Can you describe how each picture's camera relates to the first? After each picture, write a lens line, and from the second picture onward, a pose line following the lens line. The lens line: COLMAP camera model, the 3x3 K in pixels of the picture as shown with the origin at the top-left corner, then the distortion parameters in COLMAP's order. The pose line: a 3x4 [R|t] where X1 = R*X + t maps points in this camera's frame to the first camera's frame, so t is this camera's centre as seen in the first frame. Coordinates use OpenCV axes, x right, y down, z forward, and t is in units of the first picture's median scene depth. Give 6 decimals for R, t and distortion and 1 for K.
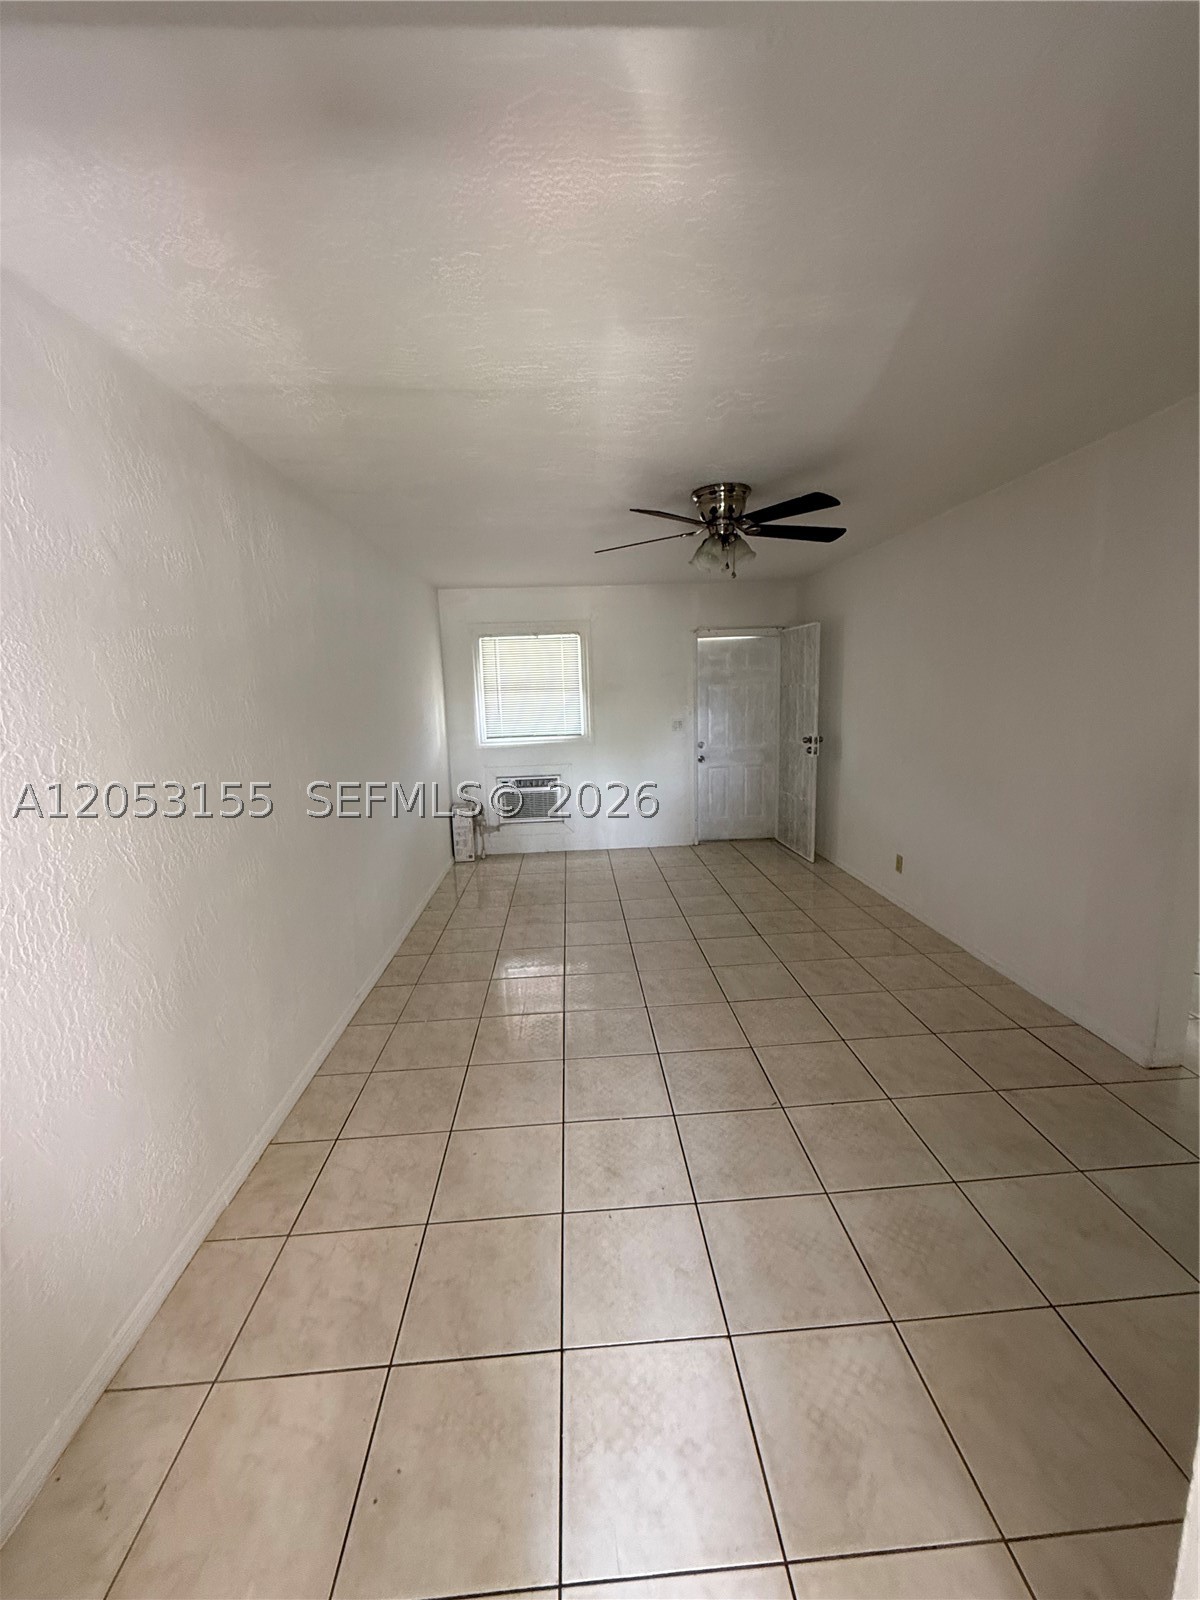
lens RADIAL K [[639.2, 0, 600.8], [0, 639.2, 795.2], [0, 0, 1]] dist [-0.001308, 0.000719]
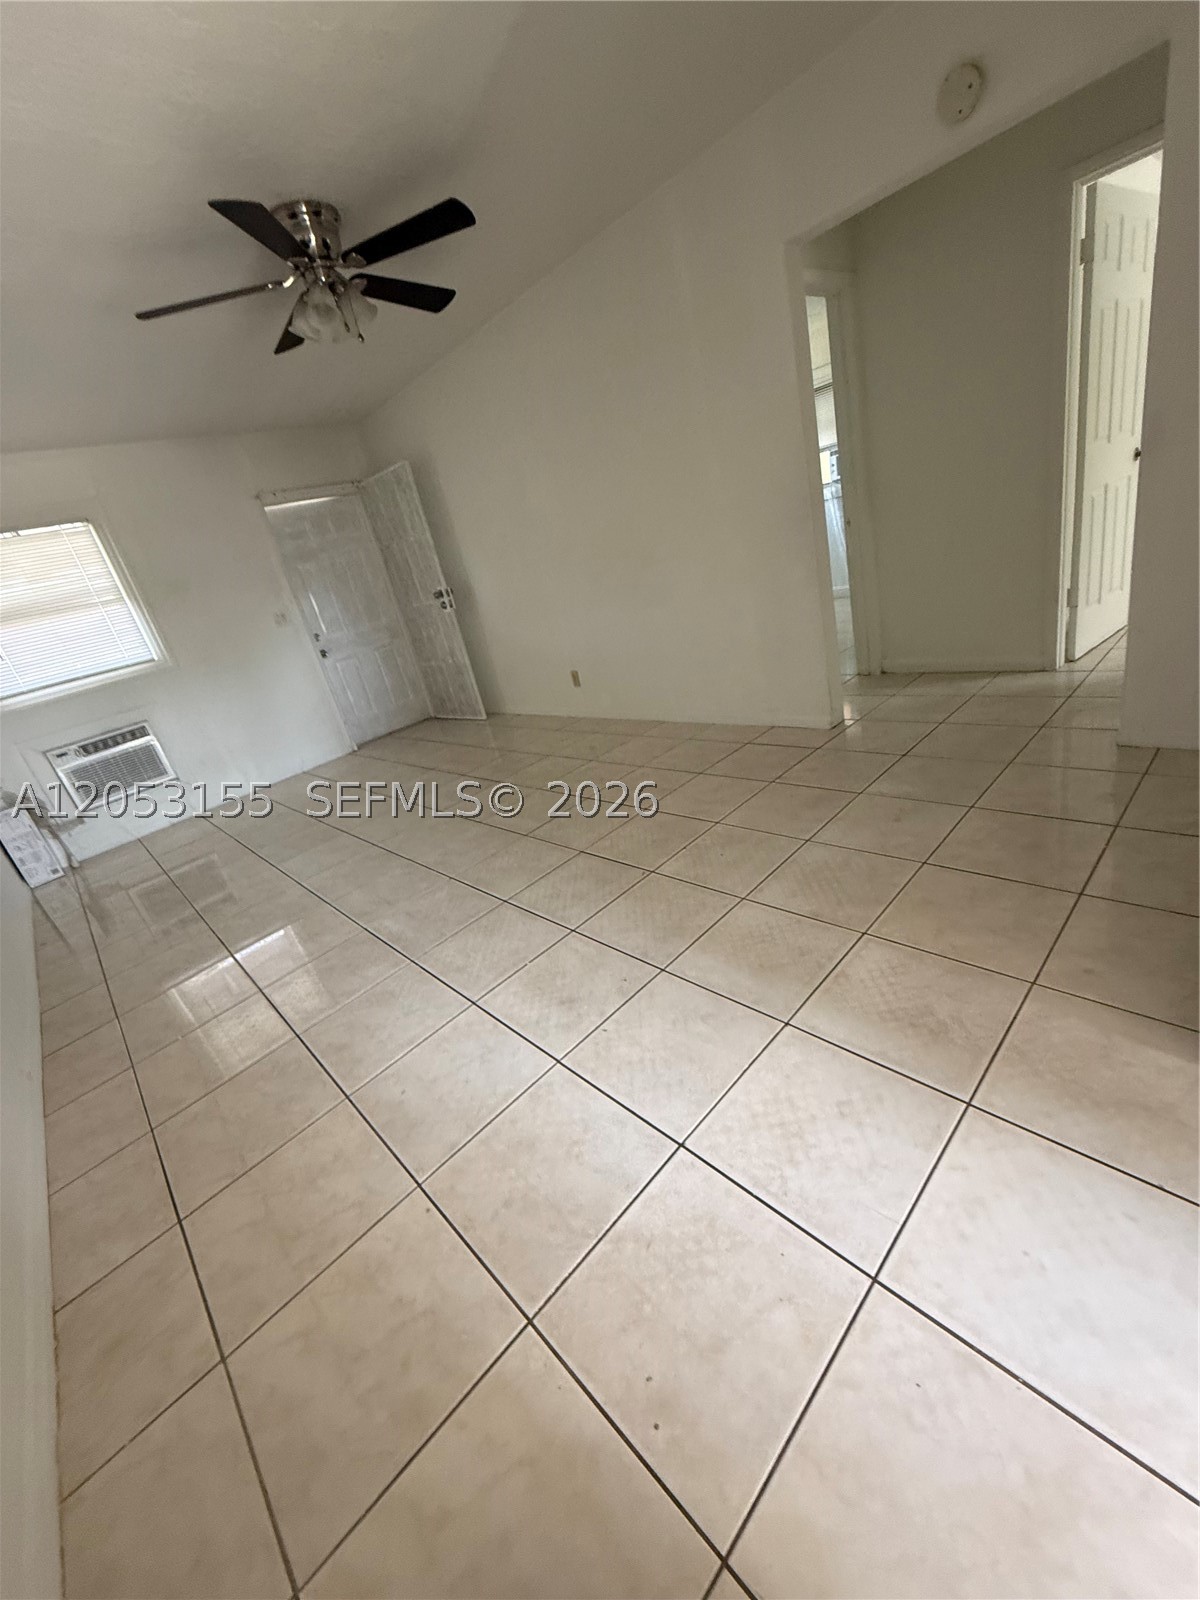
lens RADIAL K [[635.2, 0, 600.9], [0, 635.2, 801.0], [0, 0, 1]] dist [-0.000759, 0.000554]
pose [[0.745901, -0.376792, 0.549236, -0.219426], [0.305772, 0.926291, 0.220203, 0.108054], [-0.591722, 0.003692, 0.806133, 0.185472]]
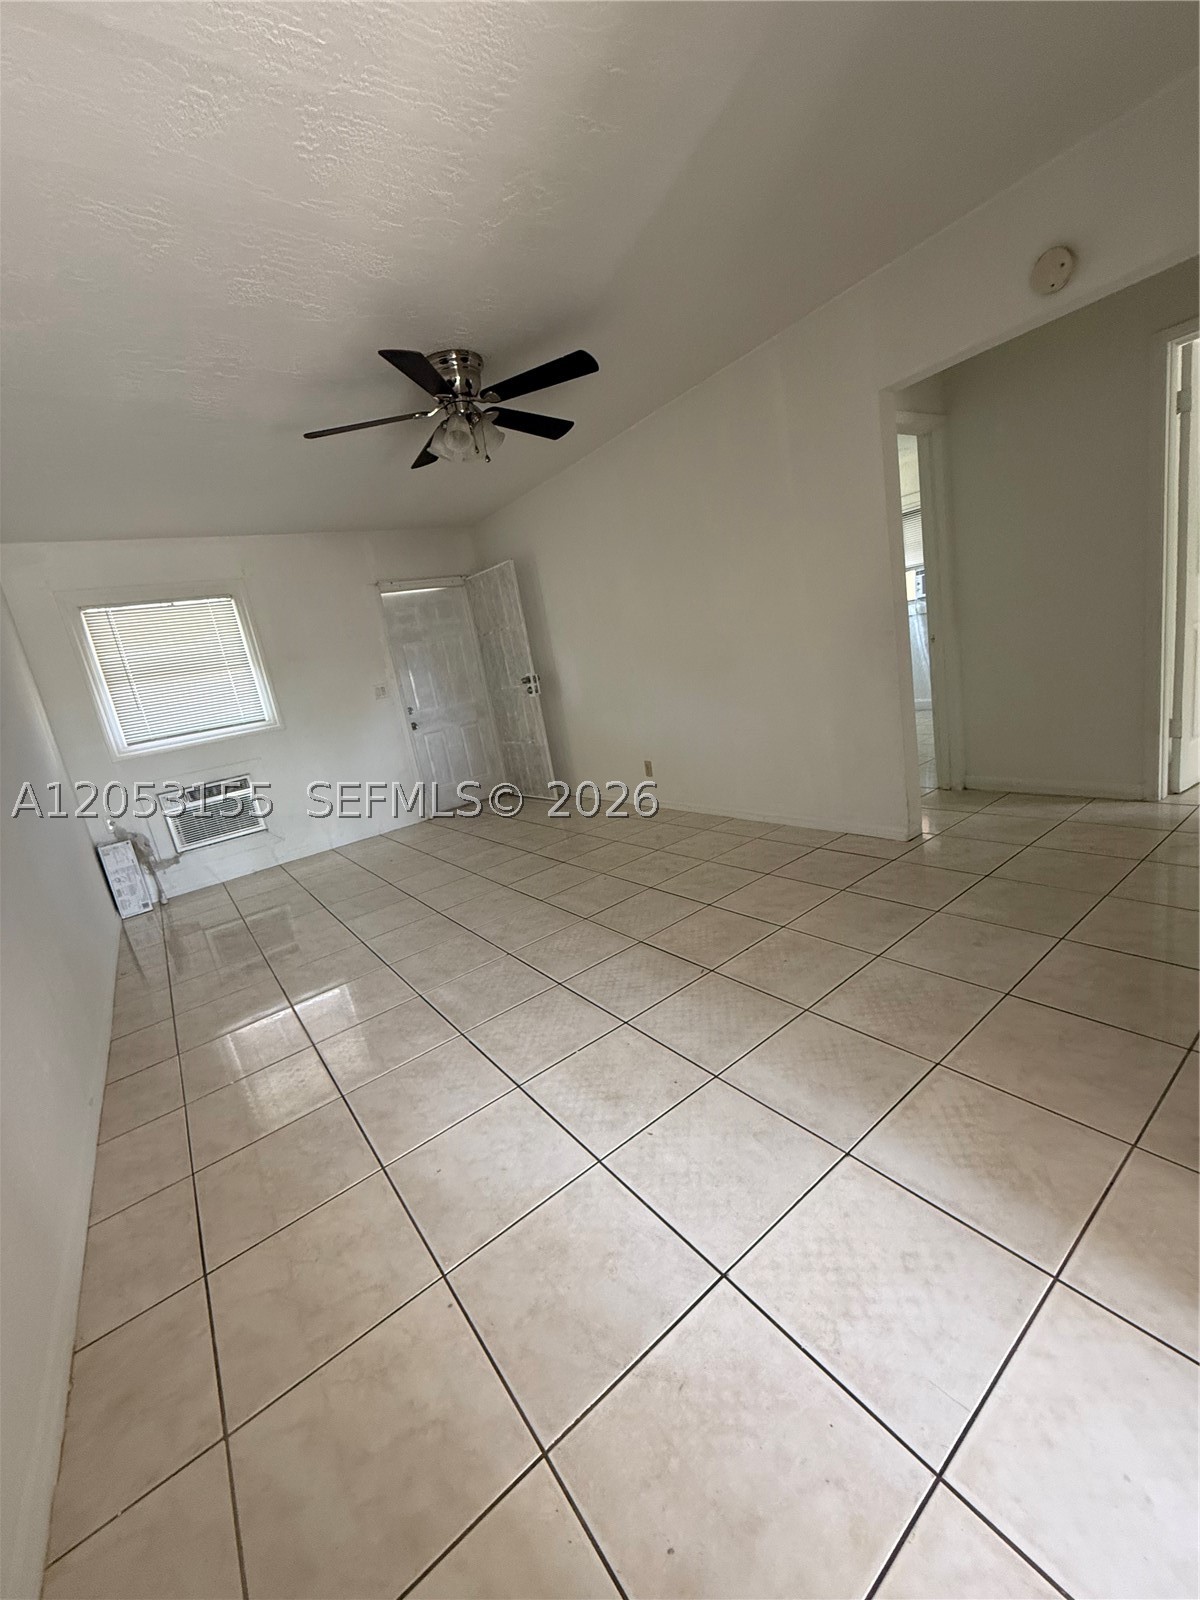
lens RADIAL K [[636.8, 0, 600.0], [0, 636.8, 800.0], [0, 0, 1]] dist [-0.002993, 0.000898]
pose [[0.827882, -0.228905, 0.512069, -0.230255], [0.230046, 0.971189, 0.062216, 0.103650], [-0.511557, 0.066292, 0.856688, 0.180049]]
